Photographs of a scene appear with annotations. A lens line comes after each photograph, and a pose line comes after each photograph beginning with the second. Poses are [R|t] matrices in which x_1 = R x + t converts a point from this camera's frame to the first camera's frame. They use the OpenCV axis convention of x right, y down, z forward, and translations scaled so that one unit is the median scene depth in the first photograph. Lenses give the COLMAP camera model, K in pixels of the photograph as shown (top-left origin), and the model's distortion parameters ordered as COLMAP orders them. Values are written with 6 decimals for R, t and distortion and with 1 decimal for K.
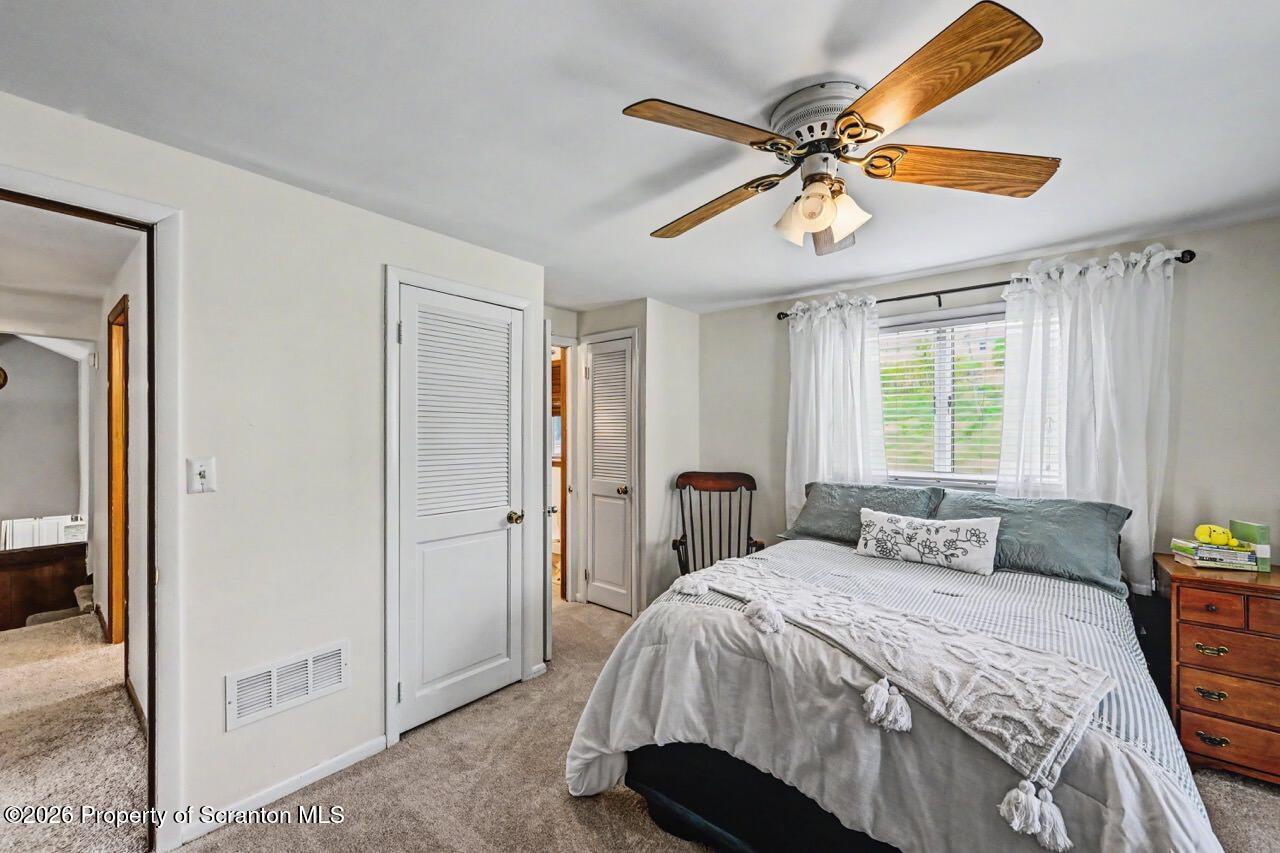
lens RADIAL K [[519.0, 0, 640.0], [0, 519.0, 426.5], [0, 0, 1]] dist [-0.000197, 0.000146]
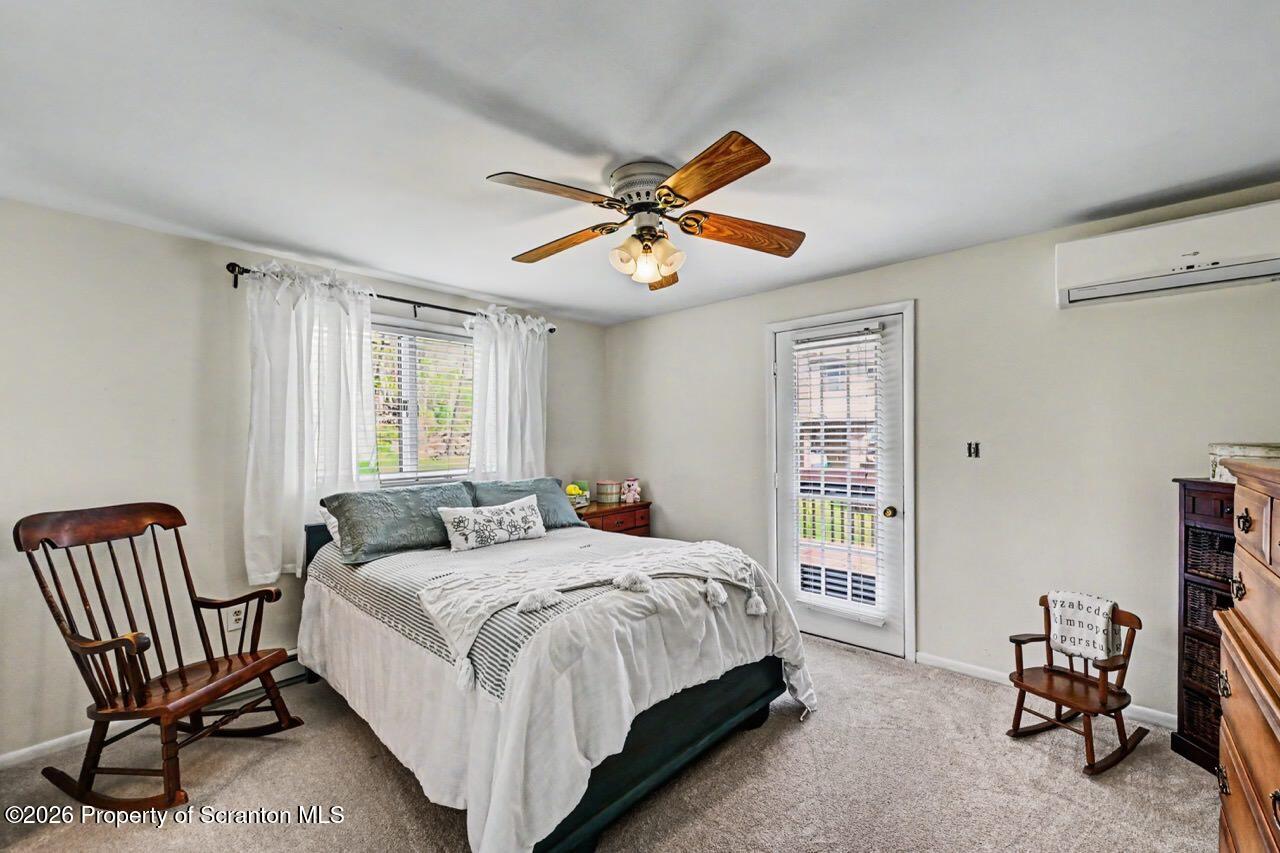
lens RADIAL K [[519.0, 0, 640.0], [0, 519.0, 426.5], [0, 0, 1]] dist [-0.000197, 0.000146]
pose [[0.021774, 0.023342, 0.999490, -0.858624], [0.007367, 0.999697, -0.023508, 0.036847], [-0.999736, 0.007875, 0.021595, 0.872319]]
